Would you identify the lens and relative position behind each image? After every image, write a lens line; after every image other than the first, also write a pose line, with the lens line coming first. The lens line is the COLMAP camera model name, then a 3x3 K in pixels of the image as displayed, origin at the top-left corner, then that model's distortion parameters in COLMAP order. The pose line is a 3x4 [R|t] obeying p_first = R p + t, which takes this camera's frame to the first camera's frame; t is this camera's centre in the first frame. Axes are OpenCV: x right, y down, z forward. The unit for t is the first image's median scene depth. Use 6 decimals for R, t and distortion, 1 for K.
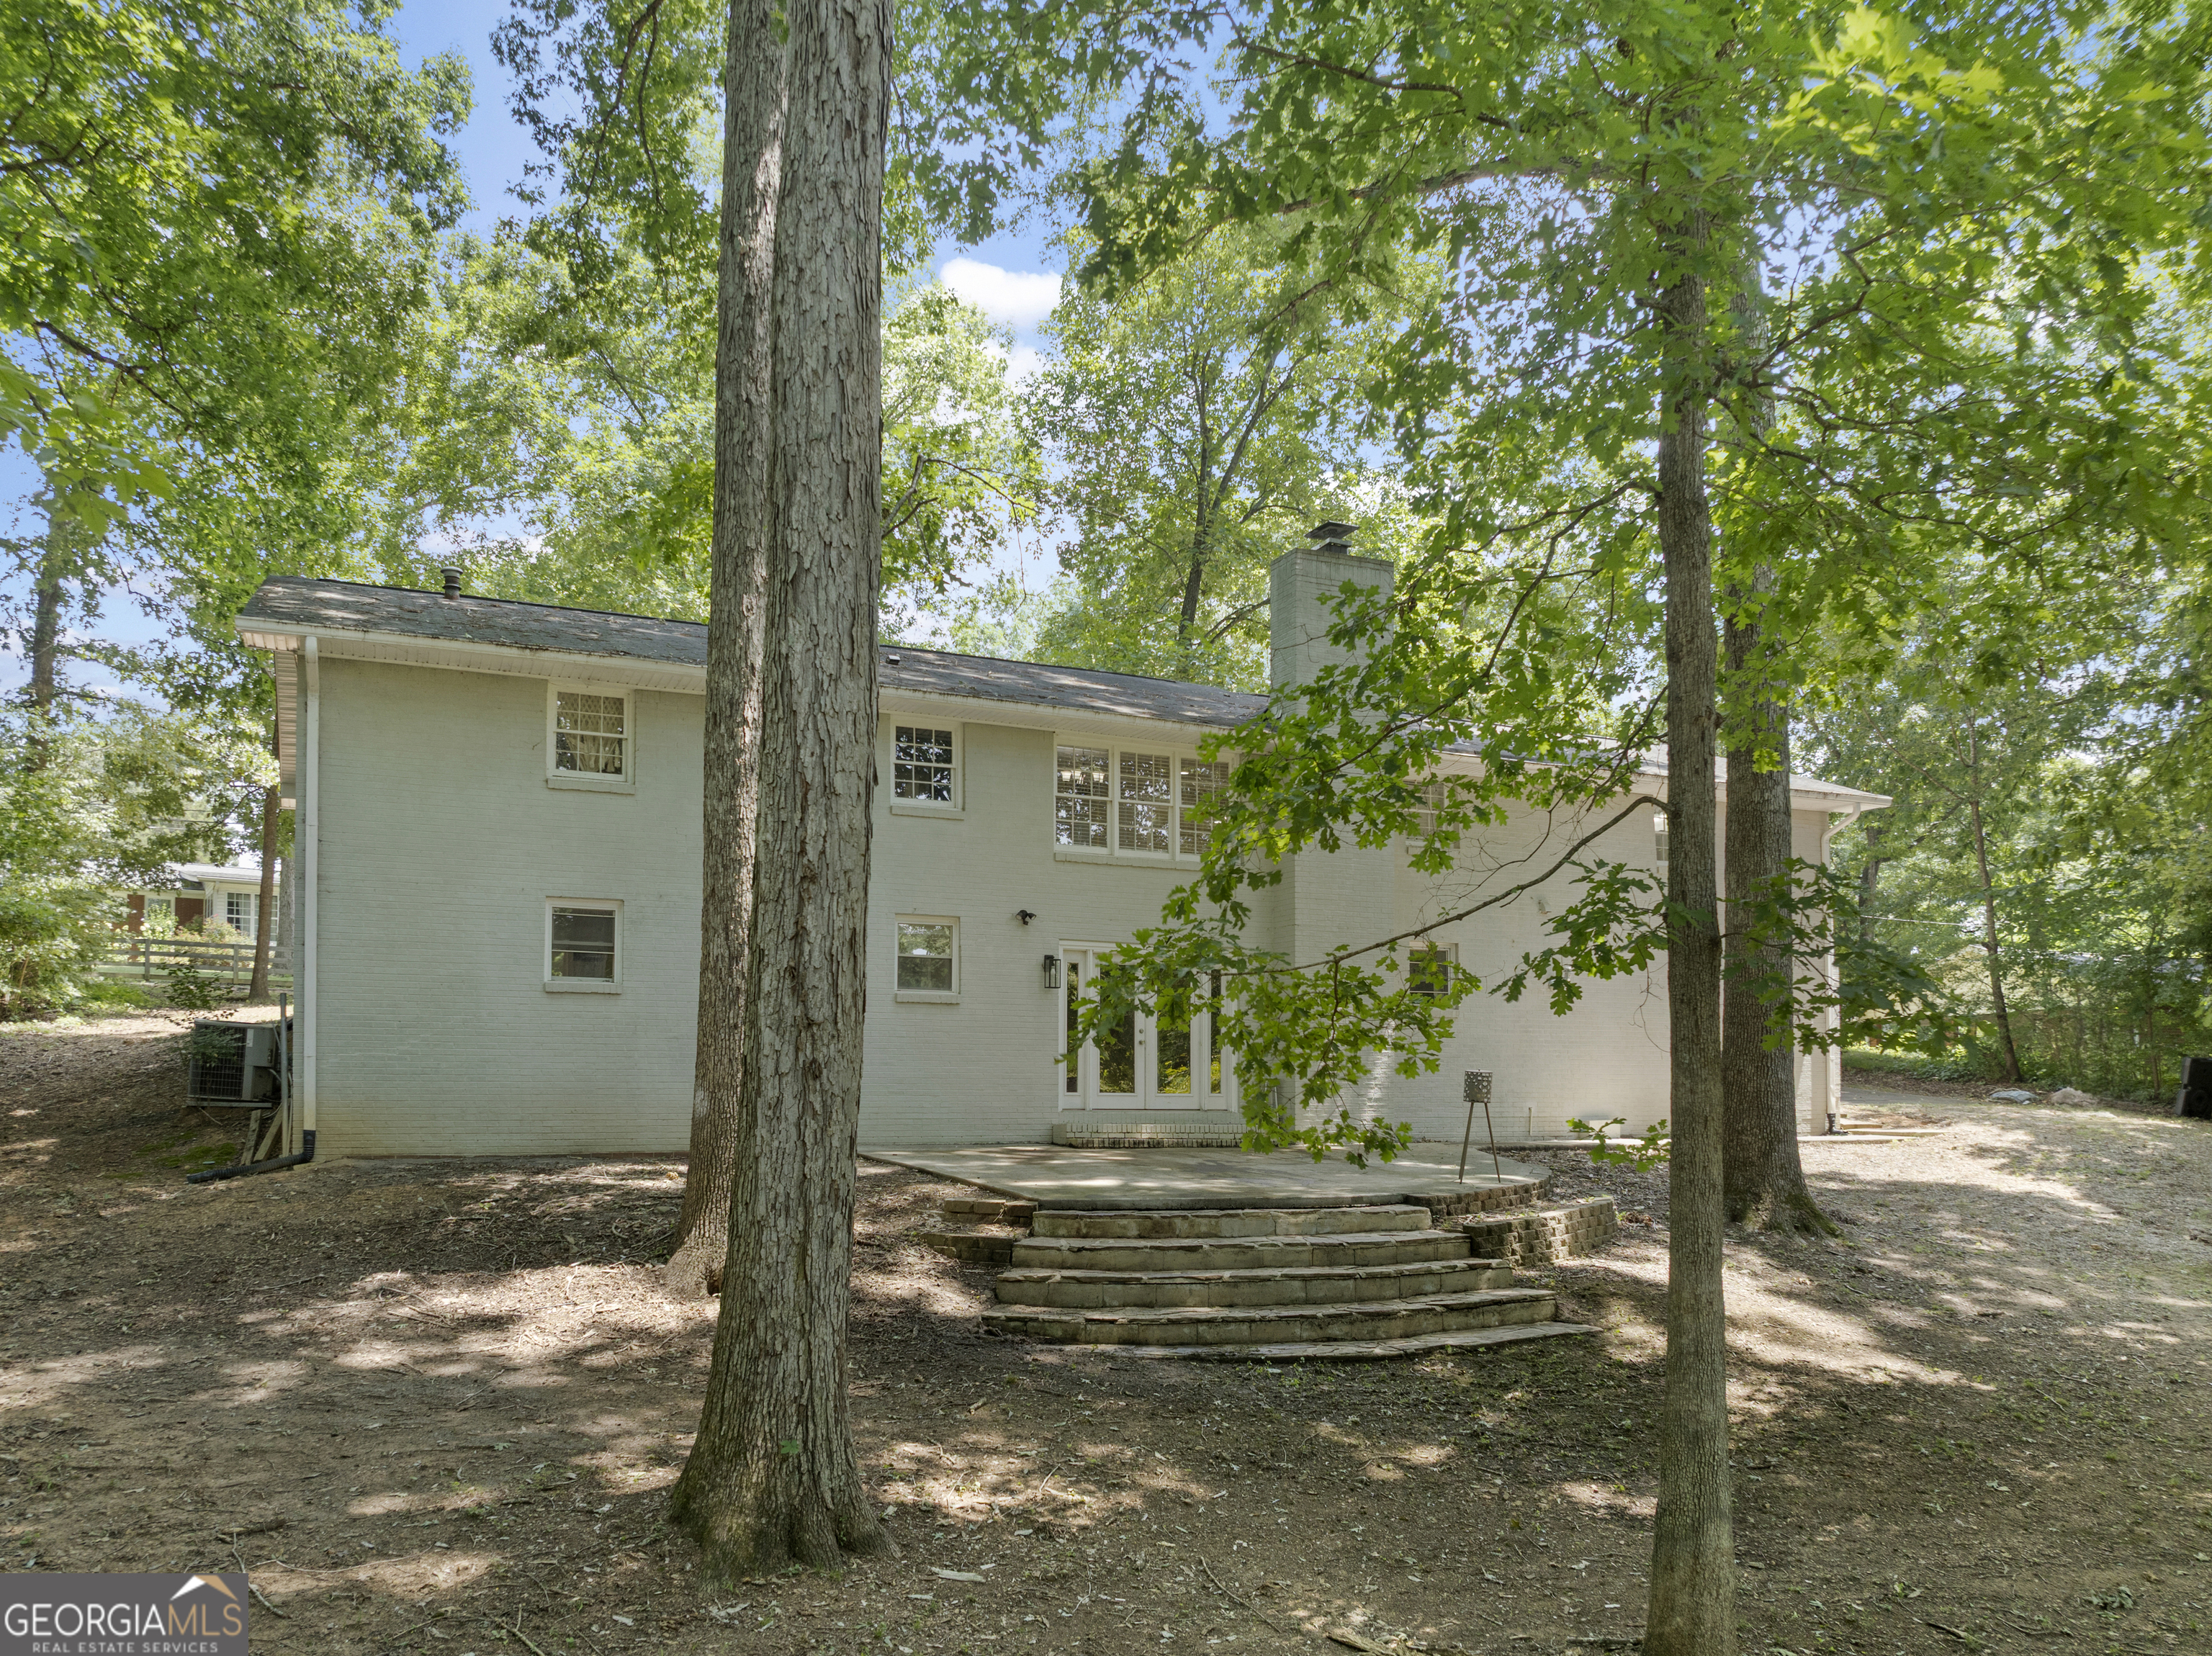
lens RADIAL K [[1589.0, 0, 1106.0], [0, 1589.0, 828.0], [0, 0, 1]] dist [-0.042086, -0.001938]
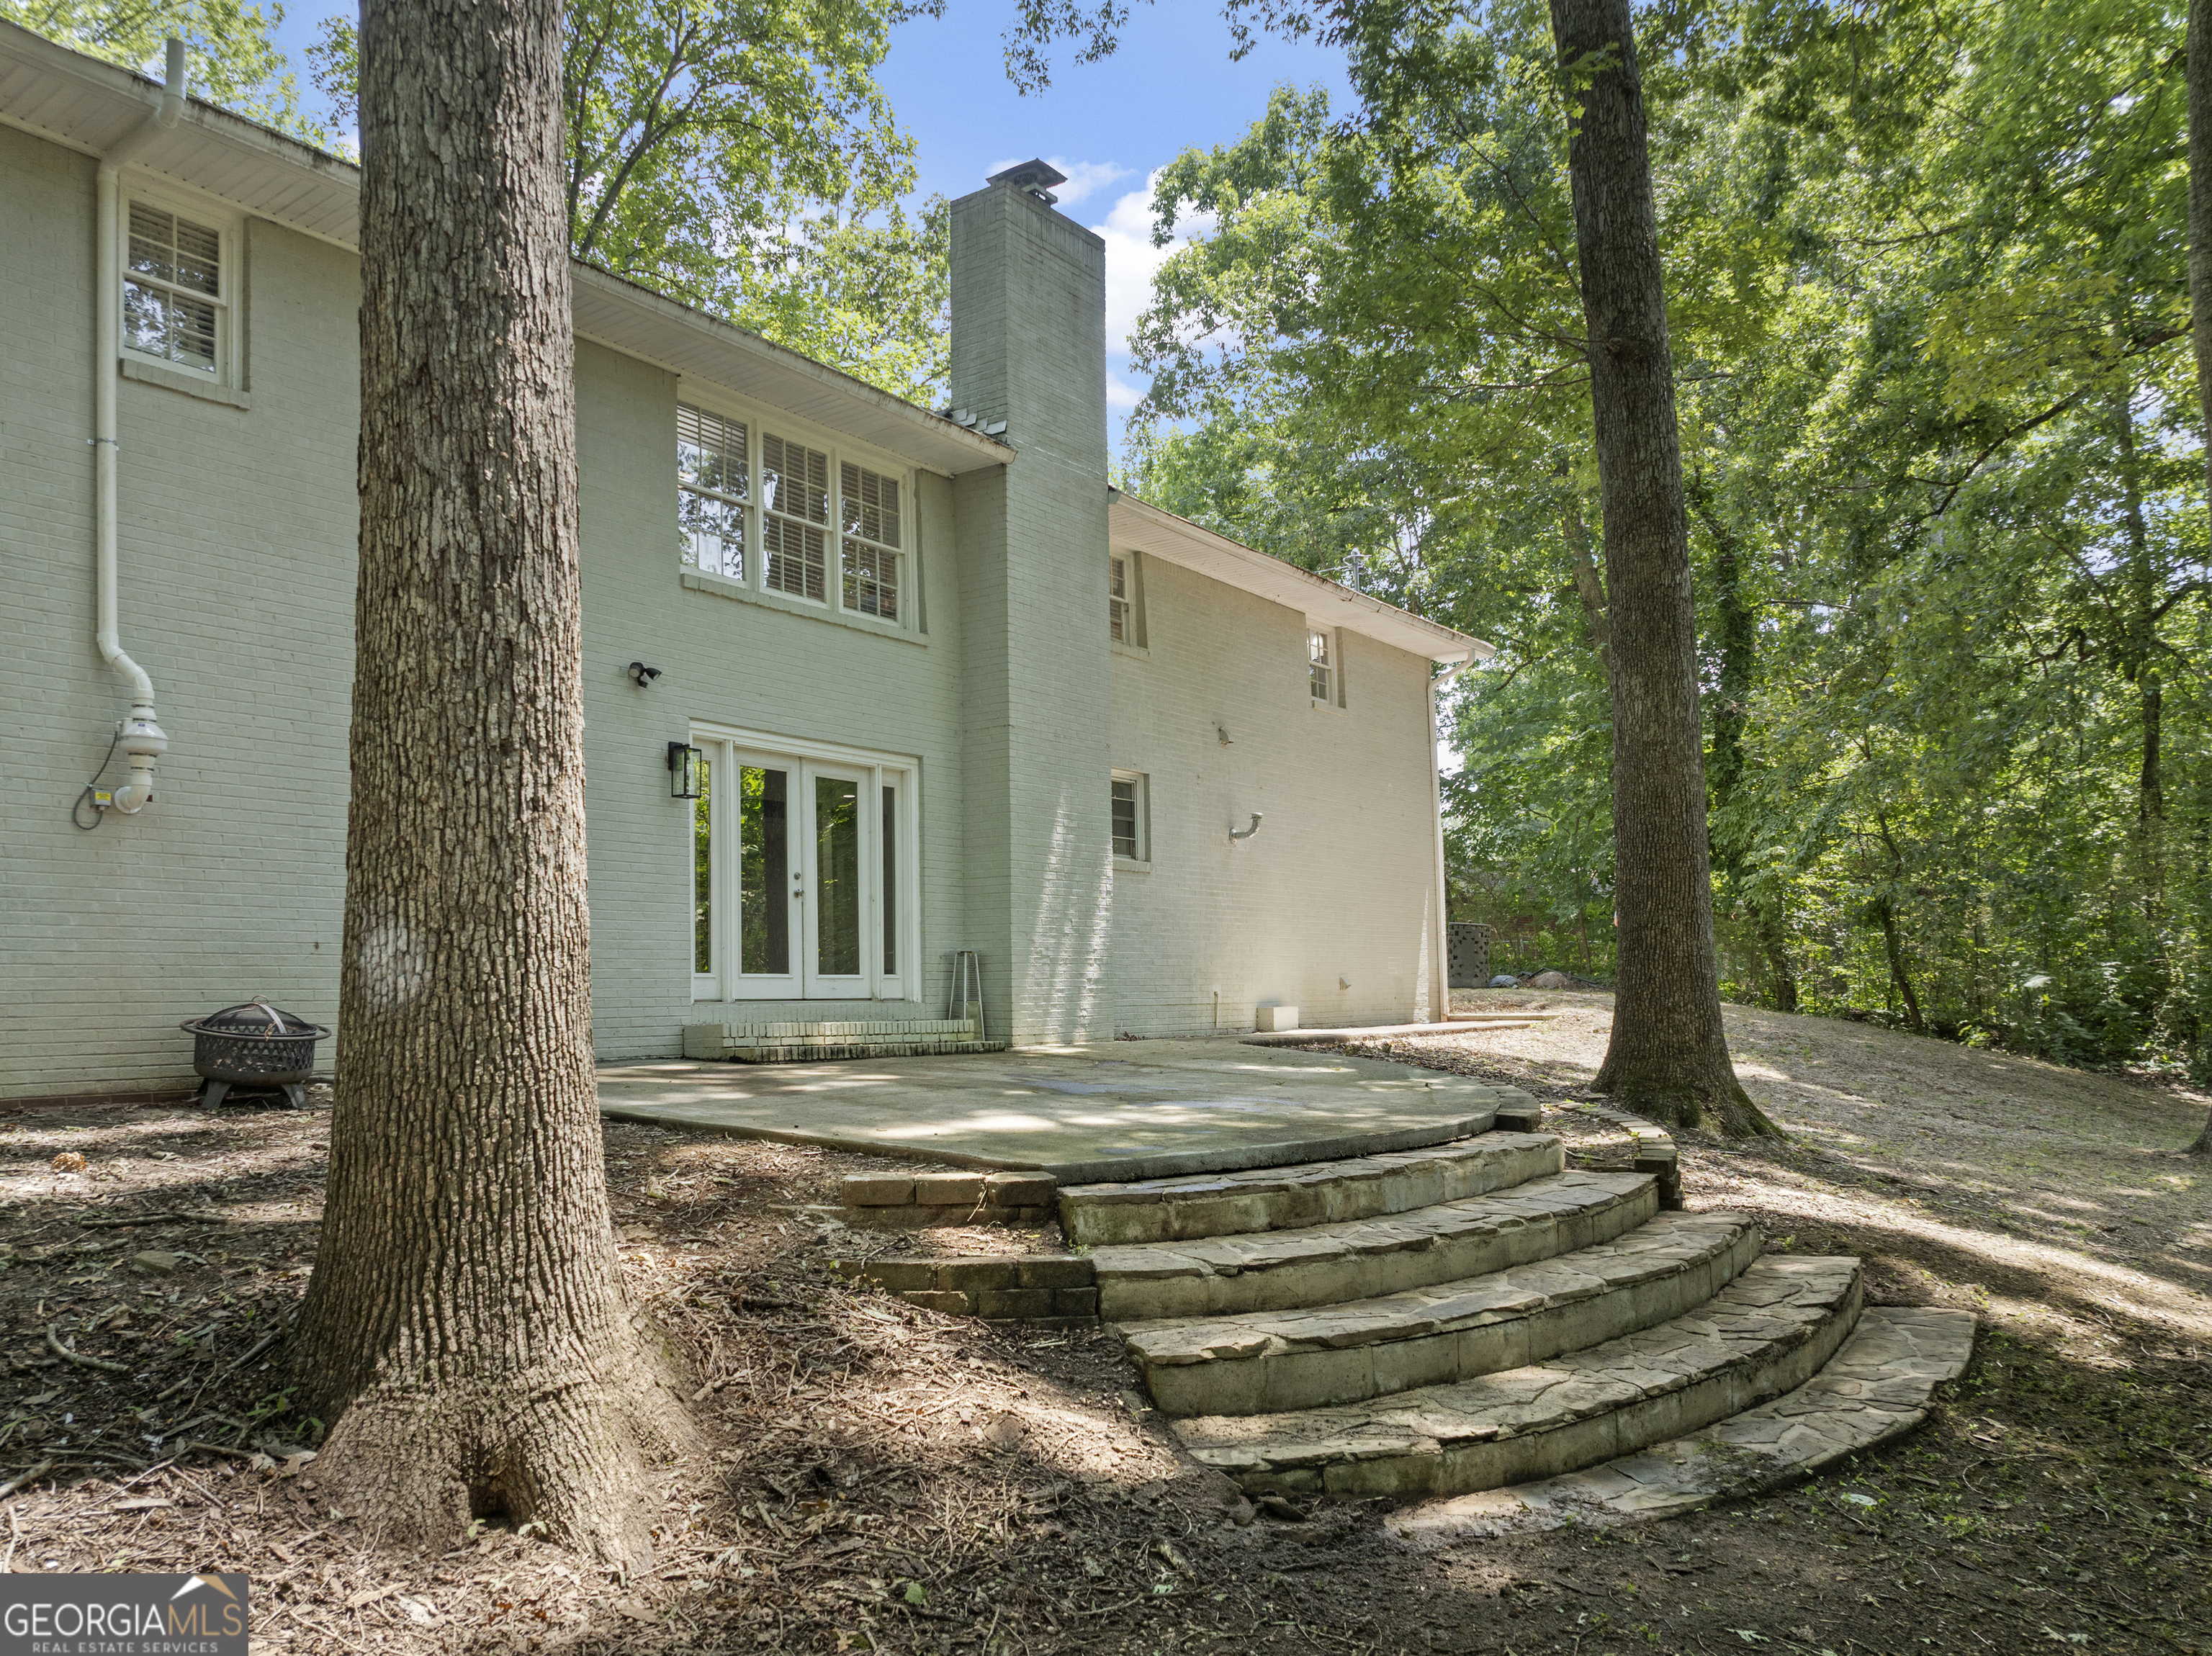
lens RADIAL K [[1589.0, 0, 1106.0], [0, 1589.0, 828.0], [0, 0, 1]] dist [-0.042086, -0.001938]
pose [[0.869424, 0.037555, 0.492638, -0.270243], [-0.065862, 0.997017, 0.040230, 0.111706], [-0.489658, -0.067423, 0.869304, 0.582562]]
